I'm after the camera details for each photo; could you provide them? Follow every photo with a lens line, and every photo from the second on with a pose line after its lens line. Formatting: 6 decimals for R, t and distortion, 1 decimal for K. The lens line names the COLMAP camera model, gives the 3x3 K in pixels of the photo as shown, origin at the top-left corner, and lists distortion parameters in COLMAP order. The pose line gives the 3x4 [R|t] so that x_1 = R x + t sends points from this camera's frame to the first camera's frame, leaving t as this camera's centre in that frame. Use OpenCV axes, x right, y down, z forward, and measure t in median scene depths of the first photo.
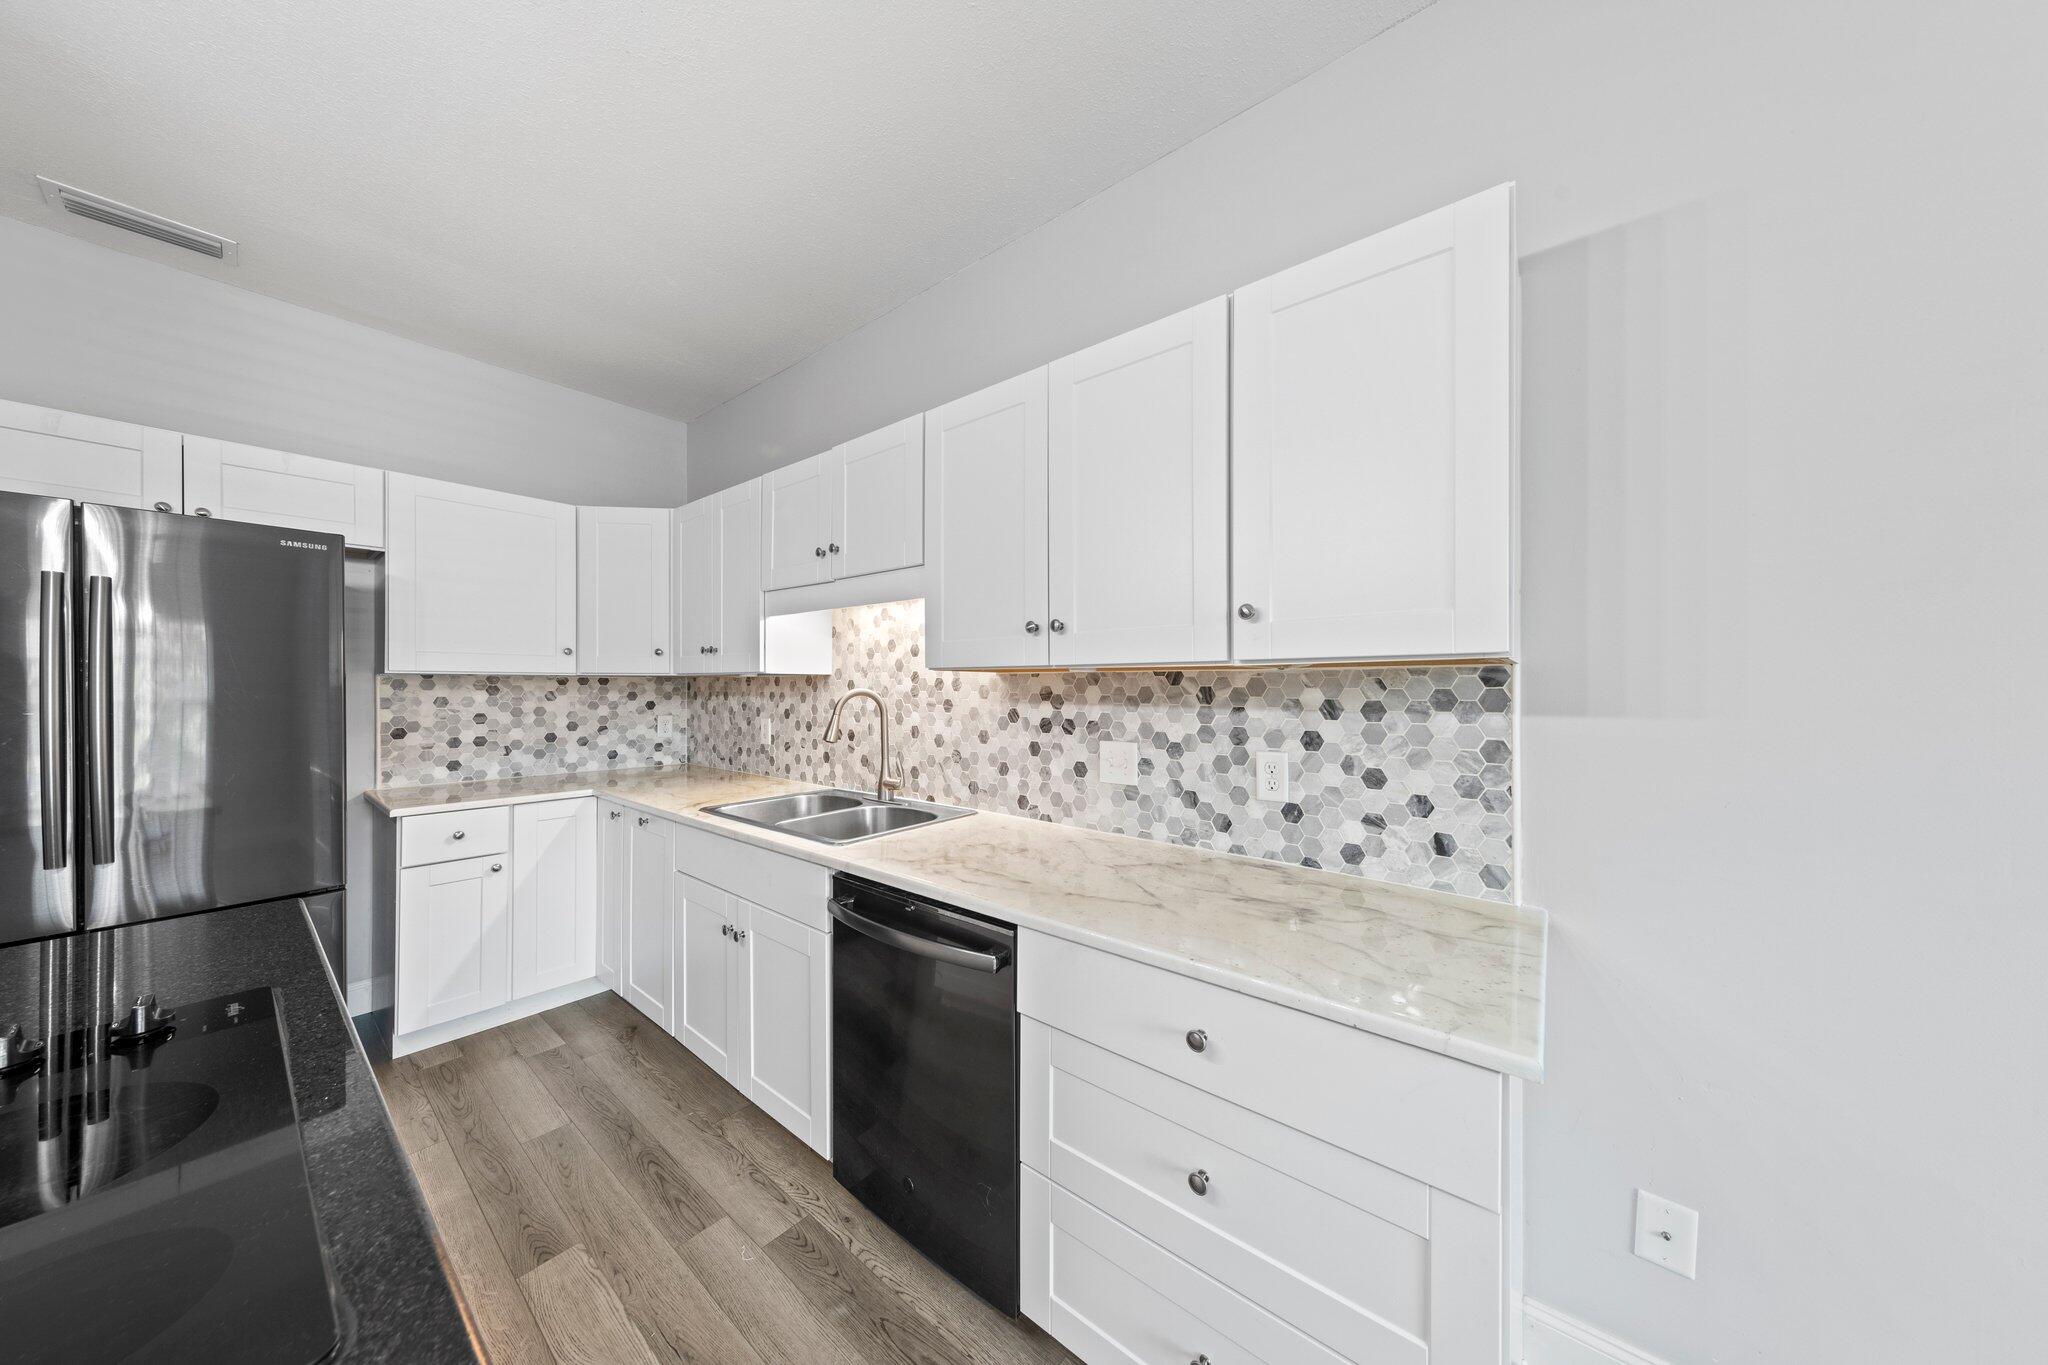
lens RADIAL K [[646.6, 0, 1029.0], [0, 646.6, 686.4], [0, 0, 1]] dist [0.009611, -0.001960]
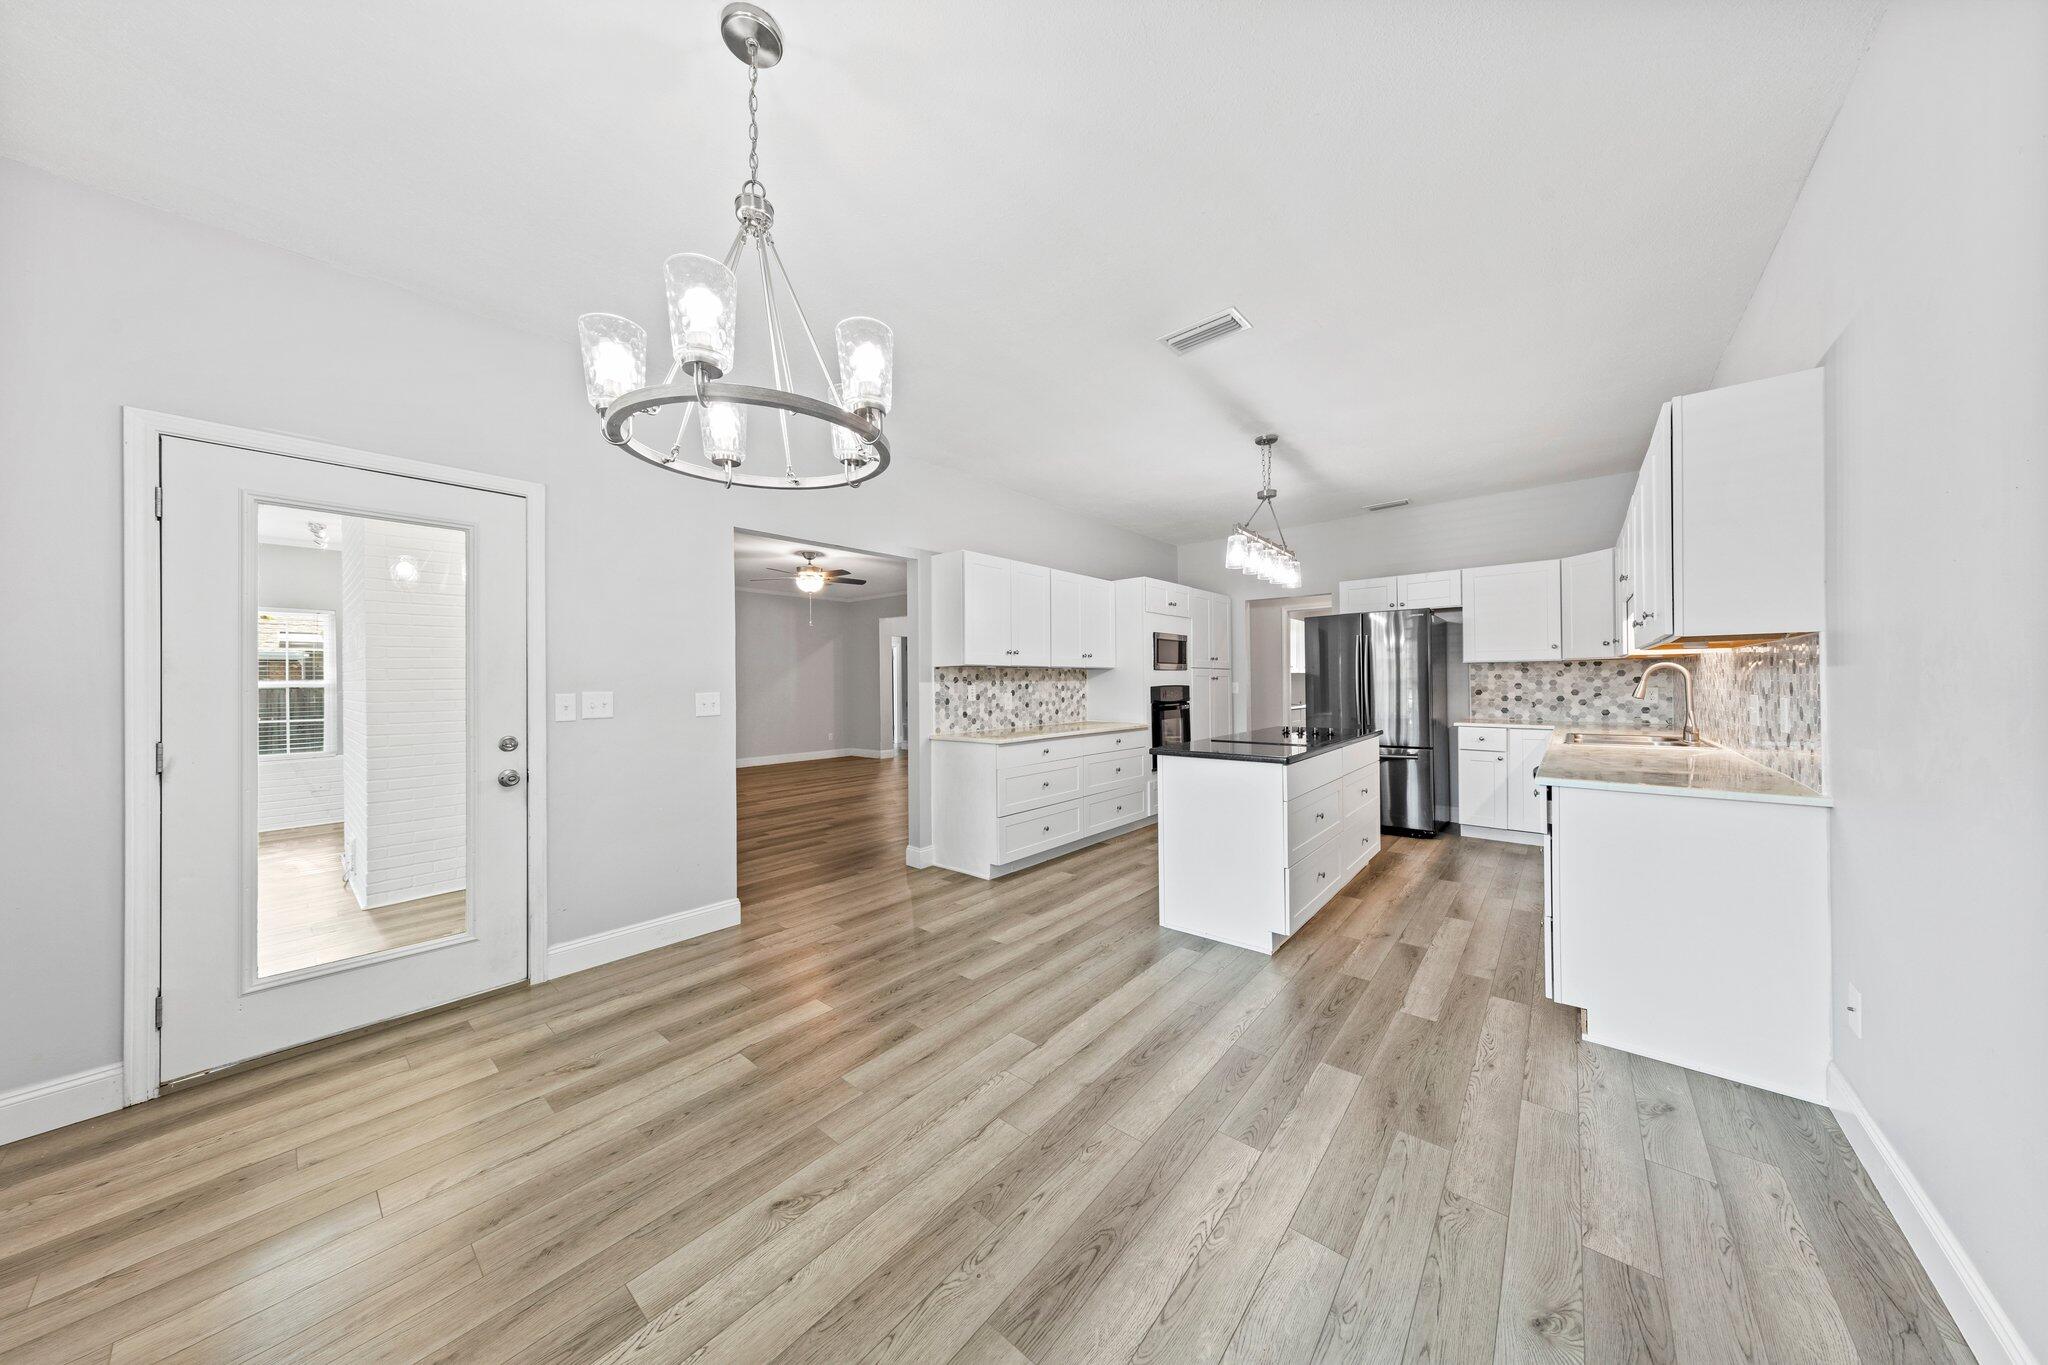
lens RADIAL K [[637.8, 0, 1021.2], [0, 637.8, 678.6], [0, 0, 1]] dist [0.005237, -0.000150]
pose [[-0.029067, -0.007151, -0.999552, 1.254905], [0.008815, 0.999934, -0.007411, 0.037875], [0.999539, -0.009027, -0.029002, -0.432802]]
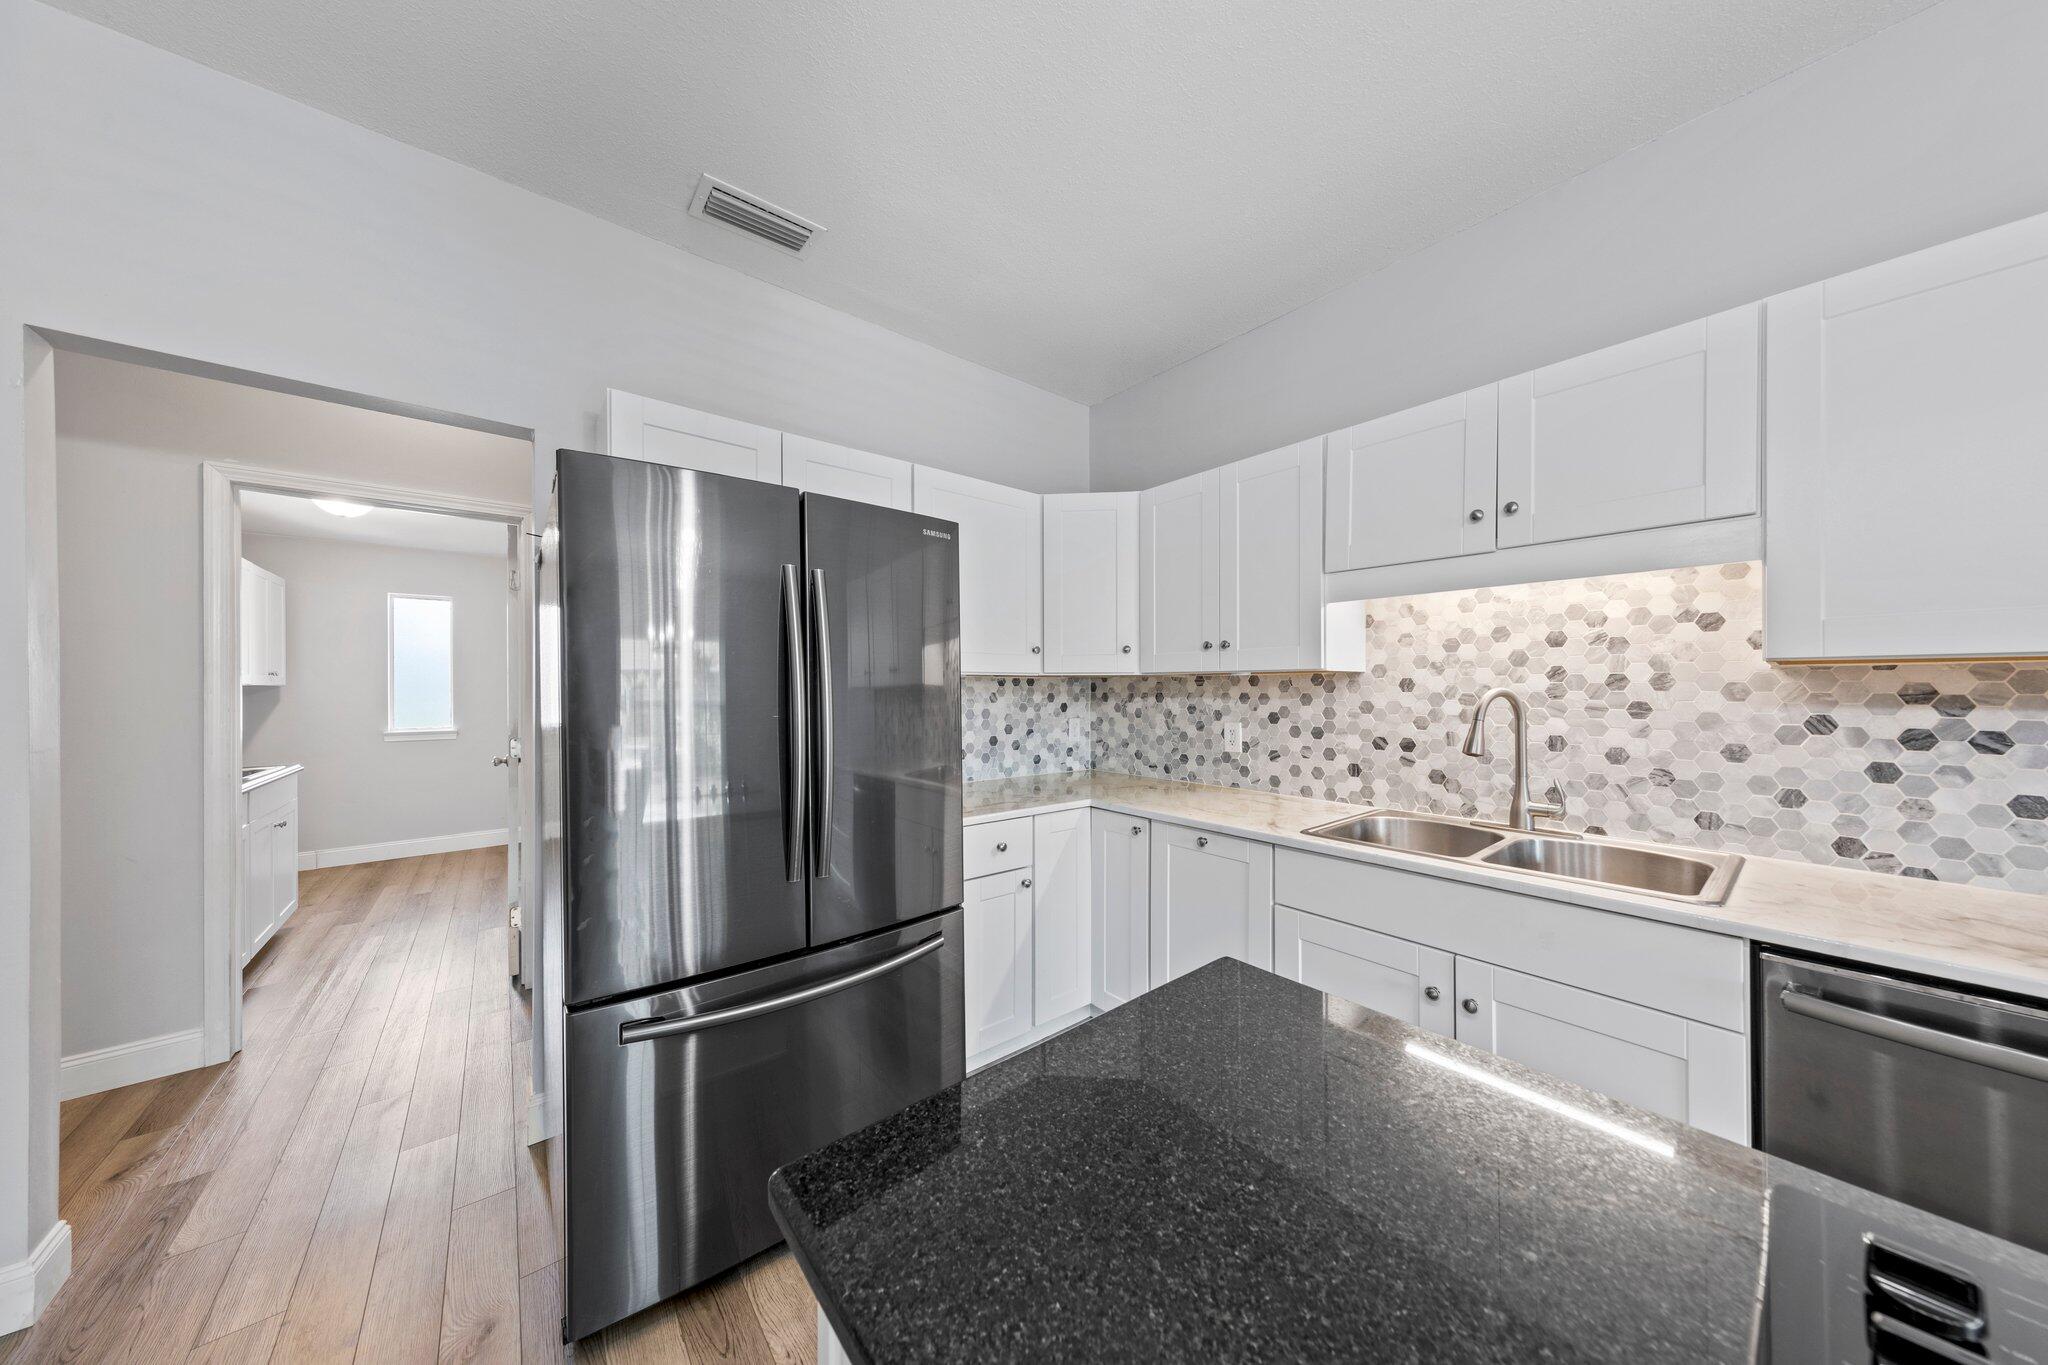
lens RADIAL K [[635.0, 0, 1028.4], [0, 635.0, 687.8], [0, 0, 1]] dist [0.001258, -0.000016]
pose [[0.980849, -0.002778, -0.194749, -0.682179], [0.002522, 0.999996, -0.001563, 0.003042], [0.194753, 0.001042, 0.980852, 0.129403]]
